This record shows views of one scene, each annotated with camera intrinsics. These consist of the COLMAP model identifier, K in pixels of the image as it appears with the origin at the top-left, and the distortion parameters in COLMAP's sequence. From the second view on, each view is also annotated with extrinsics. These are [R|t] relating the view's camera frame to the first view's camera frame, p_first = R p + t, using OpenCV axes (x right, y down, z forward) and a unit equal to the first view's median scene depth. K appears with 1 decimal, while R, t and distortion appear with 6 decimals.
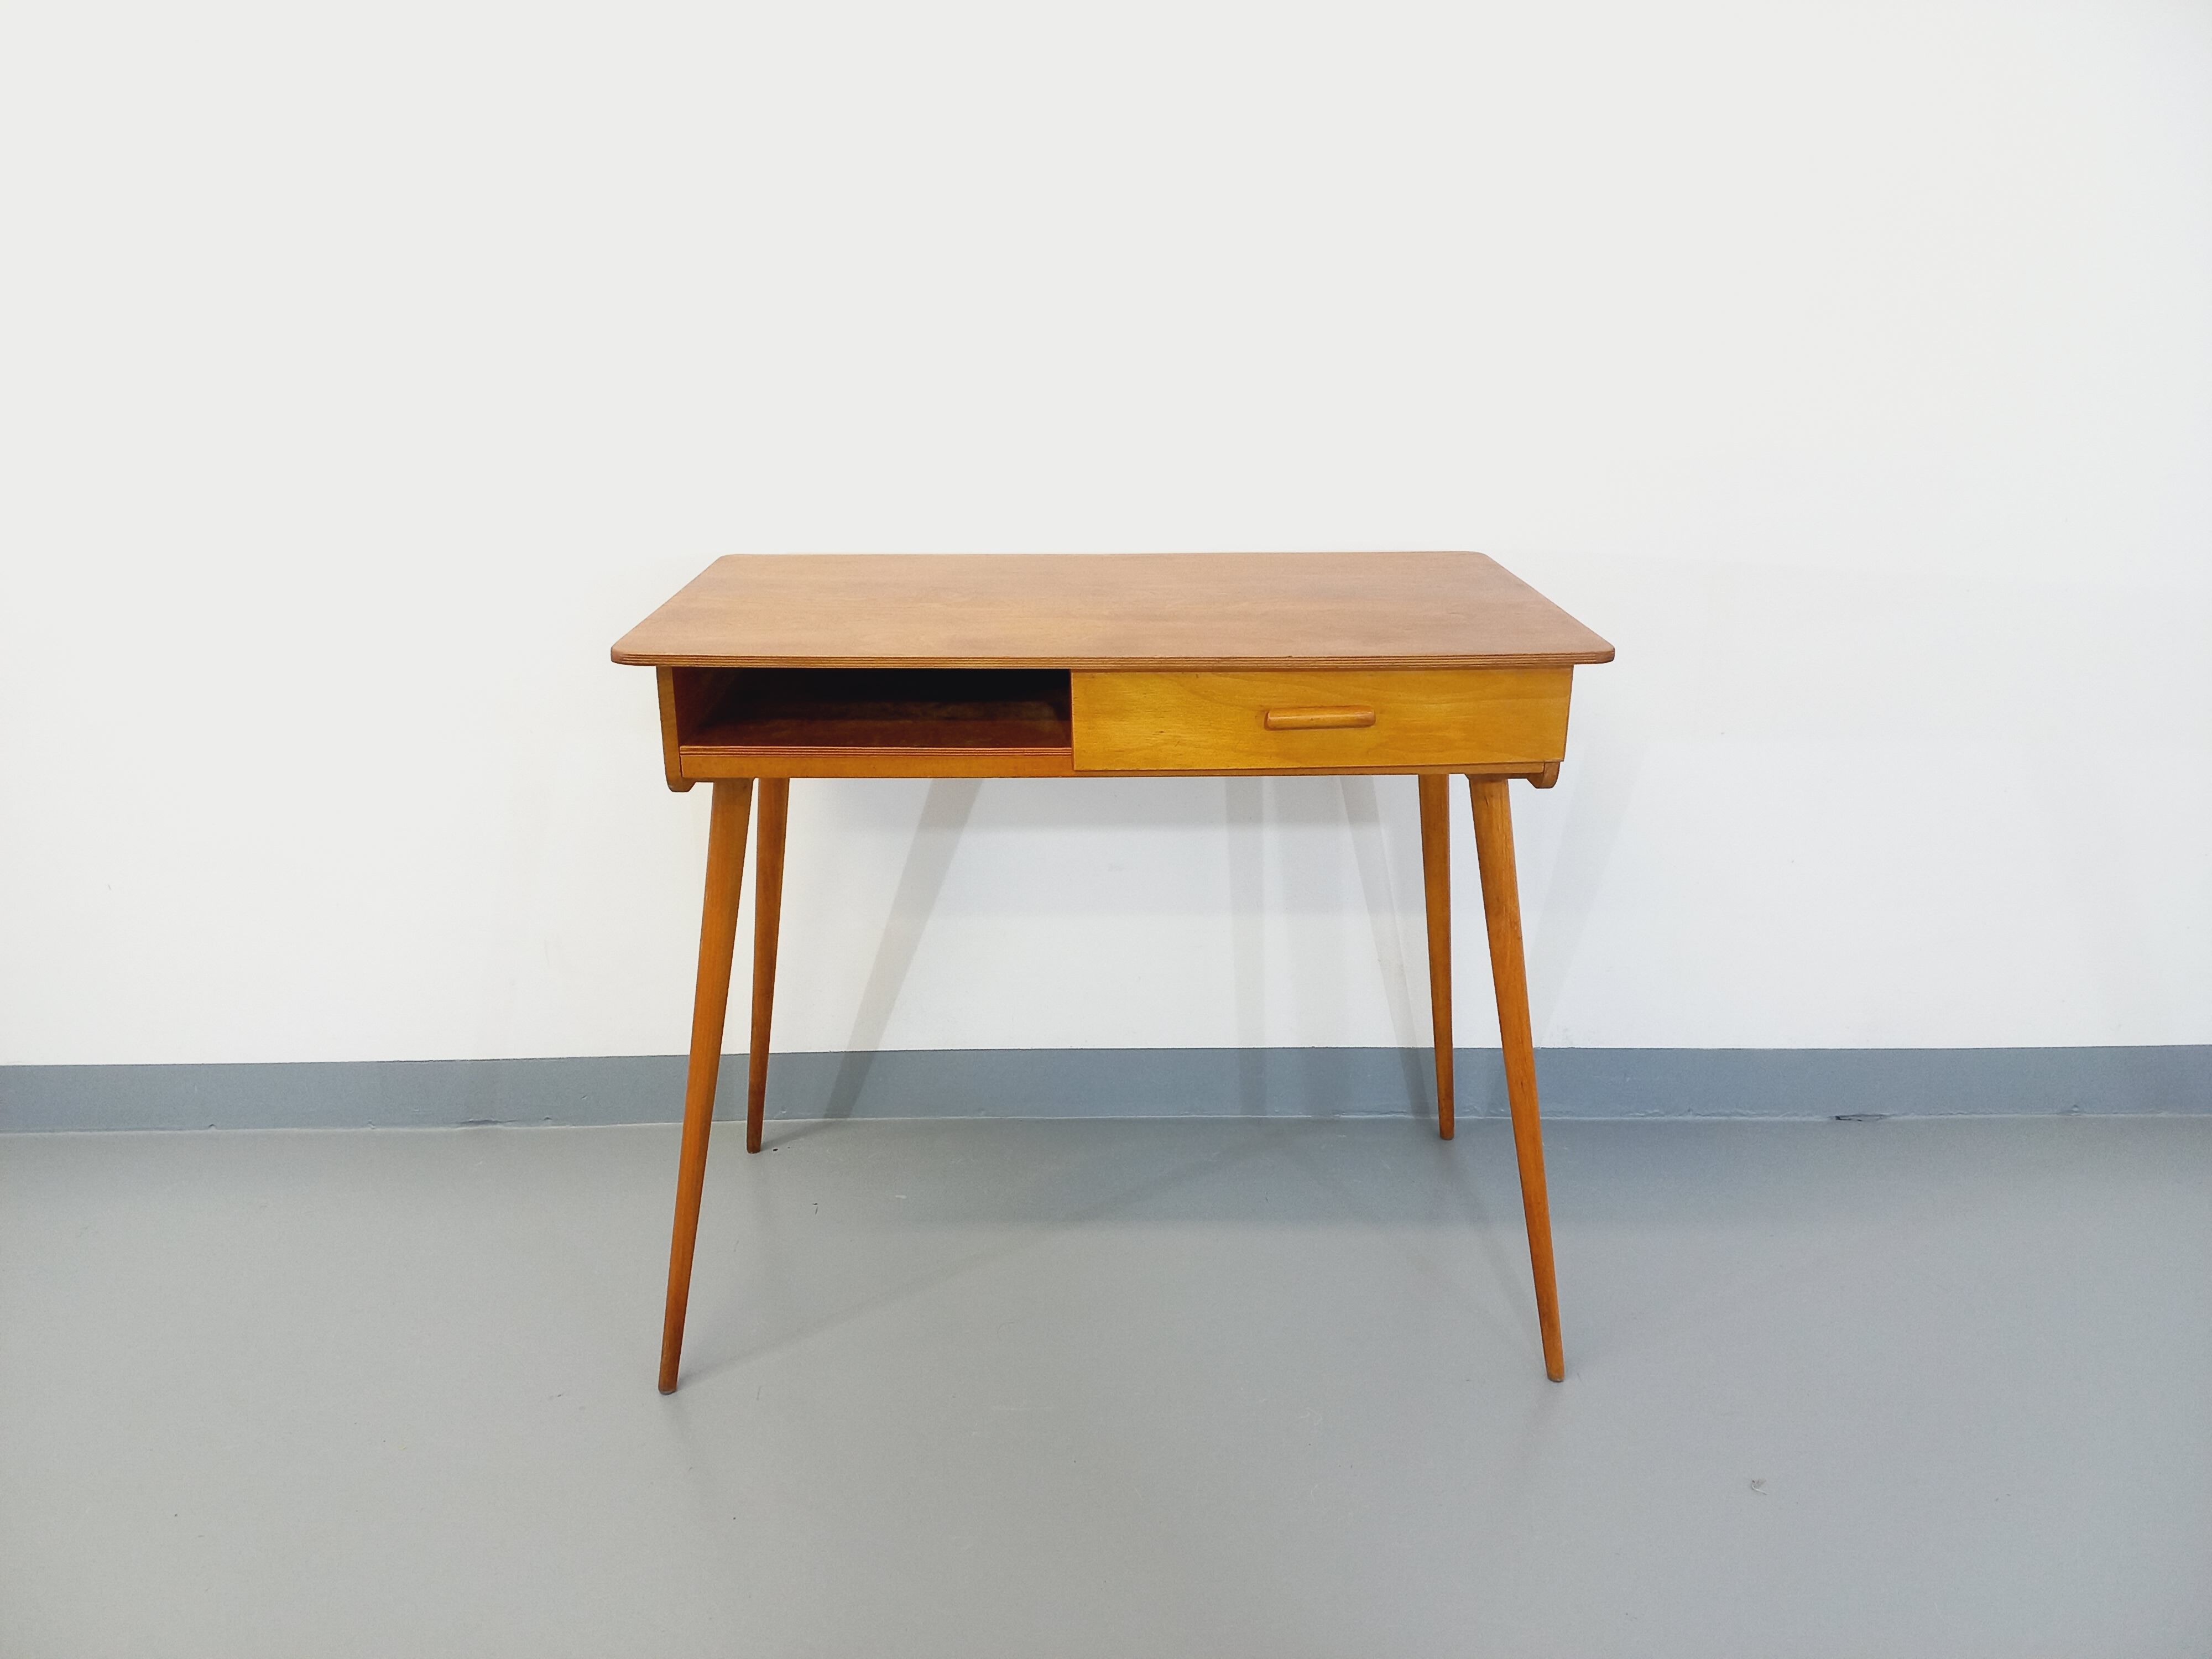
lens RADIAL K [[1626.4, 0, 1093.5], [0, 1626.4, 819.9], [0, 0, 1]] dist [0.053753, -0.038937]
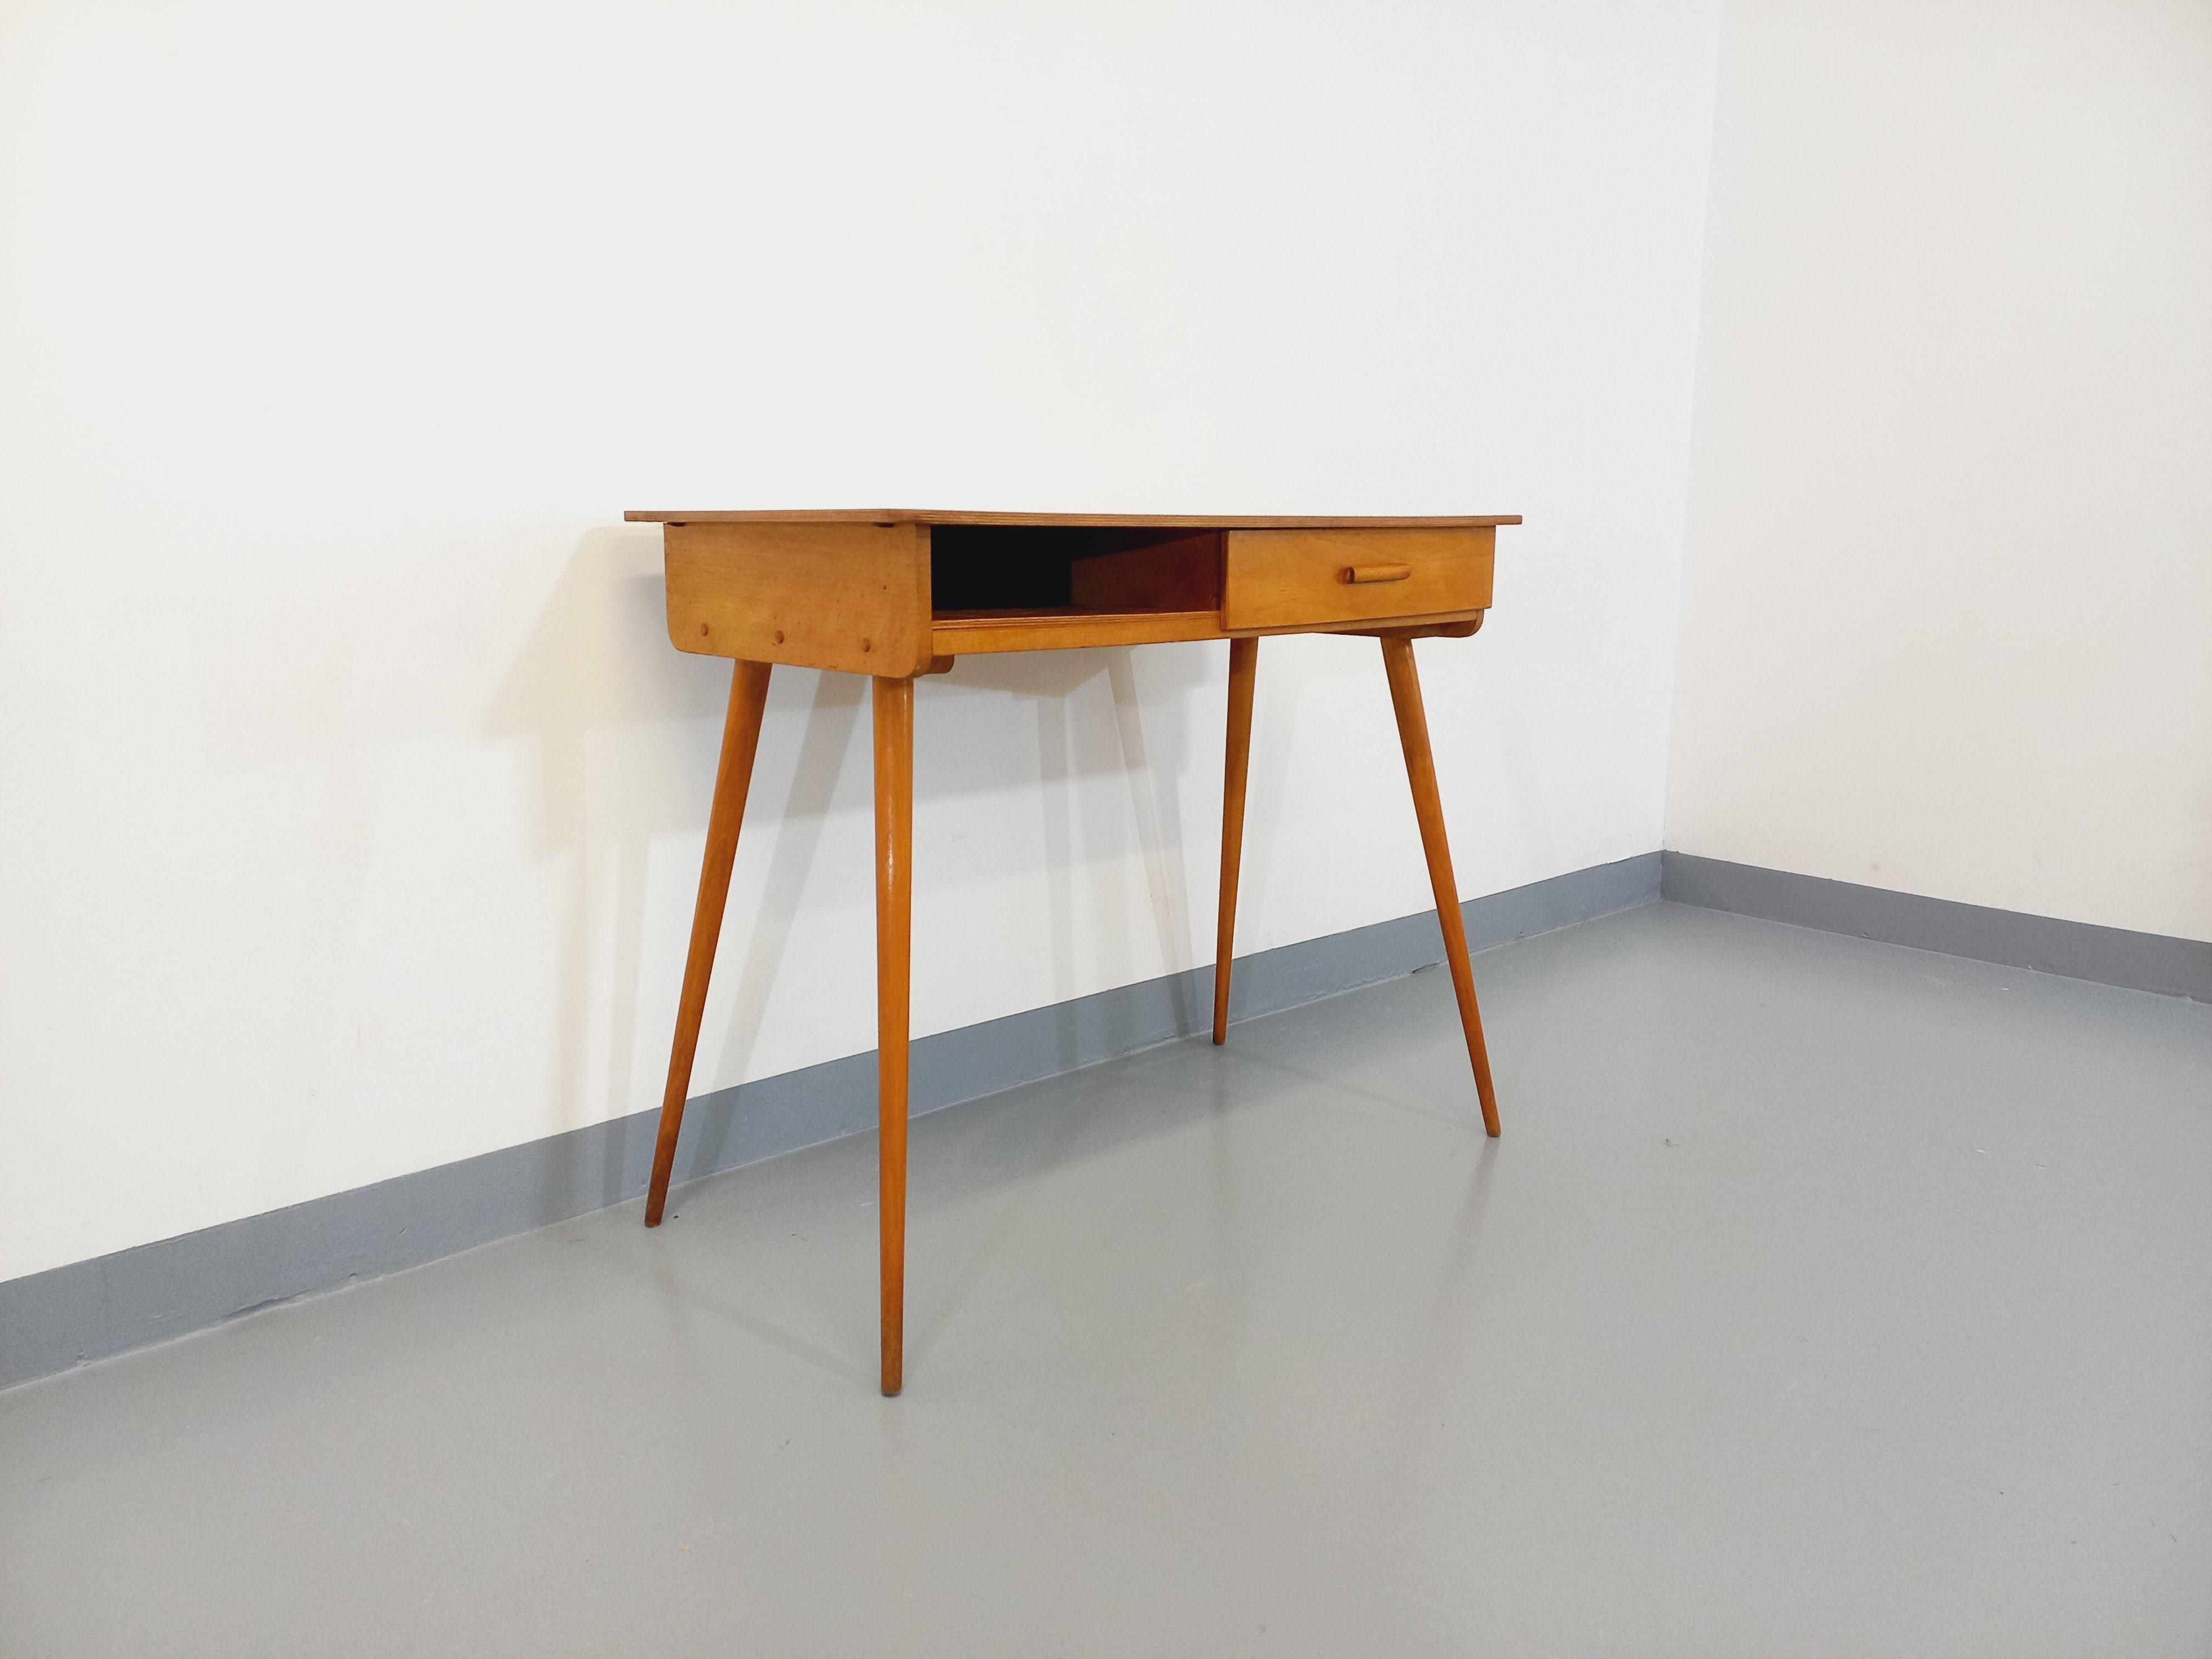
lens RADIAL K [[1626.4, 0, 1101.7], [0, 1626.4, 817.0], [0, 0, 1]] dist [0.053753, -0.038937]
pose [[0.752837, -0.113730, 0.648307, -0.639838], [0.211719, 0.974455, -0.074911, 0.125393], [-0.623226, 0.193655, 0.757685, 0.194970]]
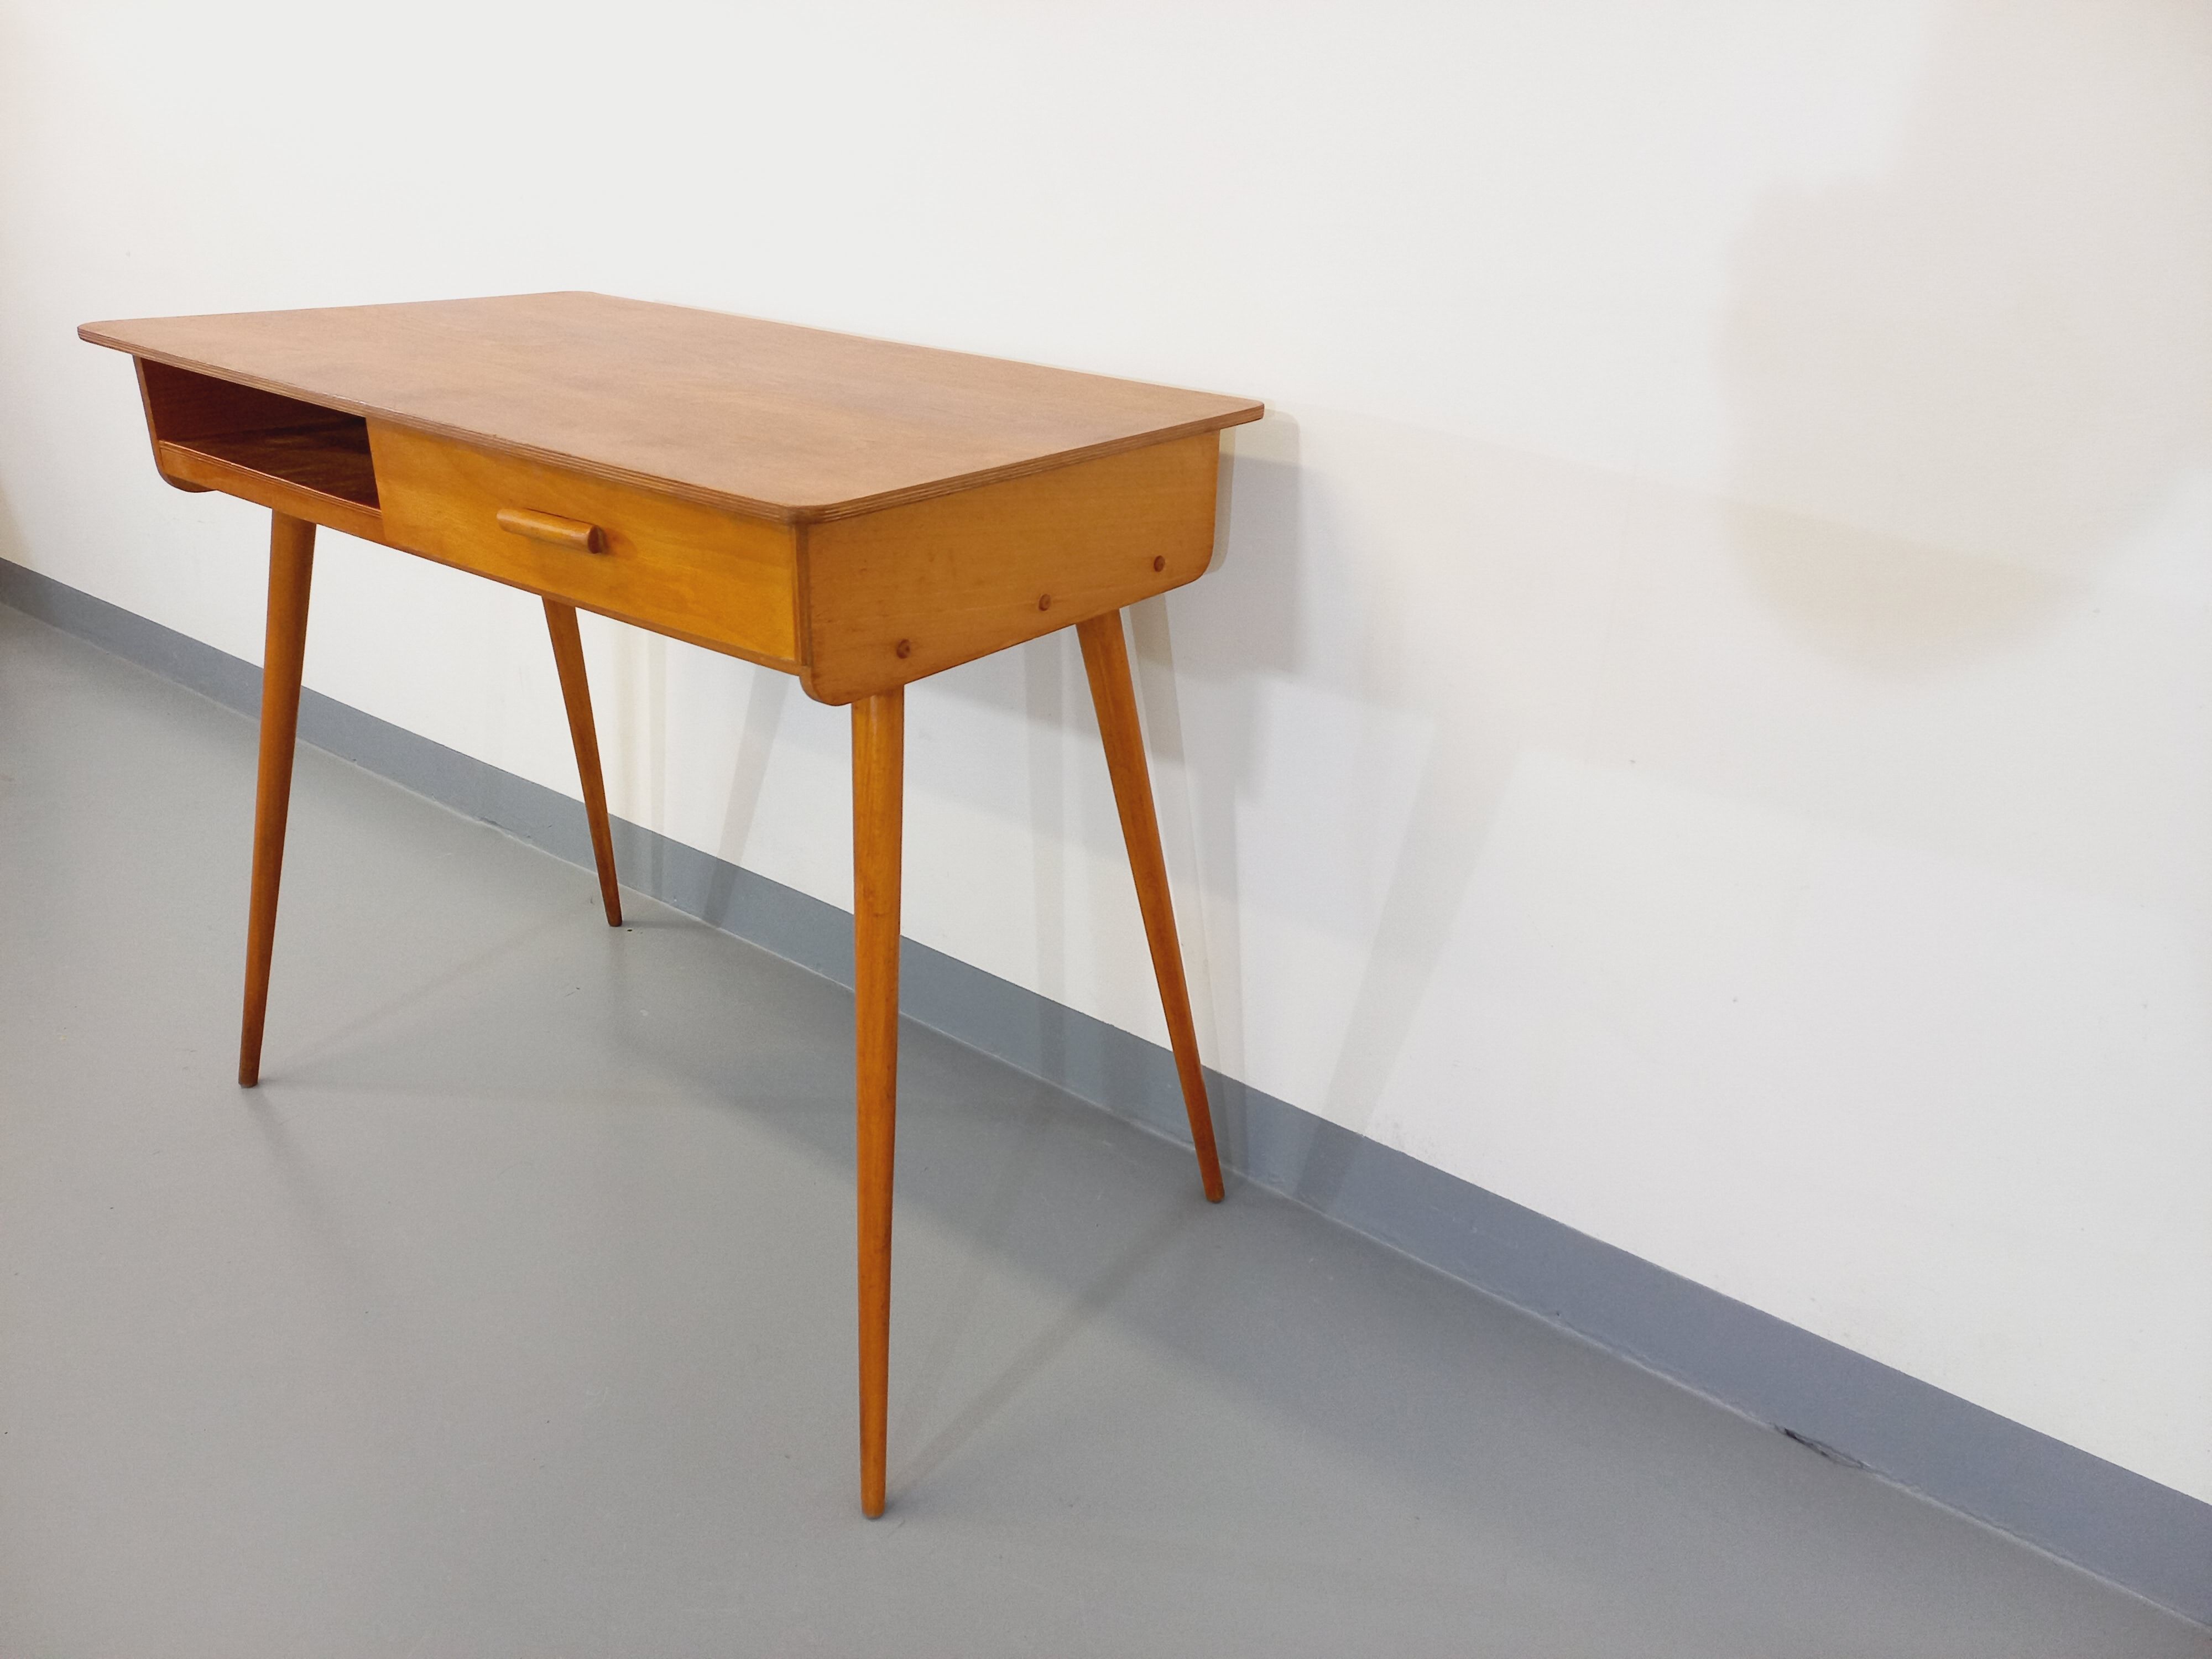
lens RADIAL K [[1626.4, 0, 1104.4], [0, 1626.4, 836.4], [0, 0, 1]] dist [0.053753, -0.038937]
pose [[0.788308, 0.283173, -0.546245, 0.621140], [-0.233746, 0.959067, 0.159853, -0.084177], [0.569151, 0.001669, 0.822231, 0.410226]]
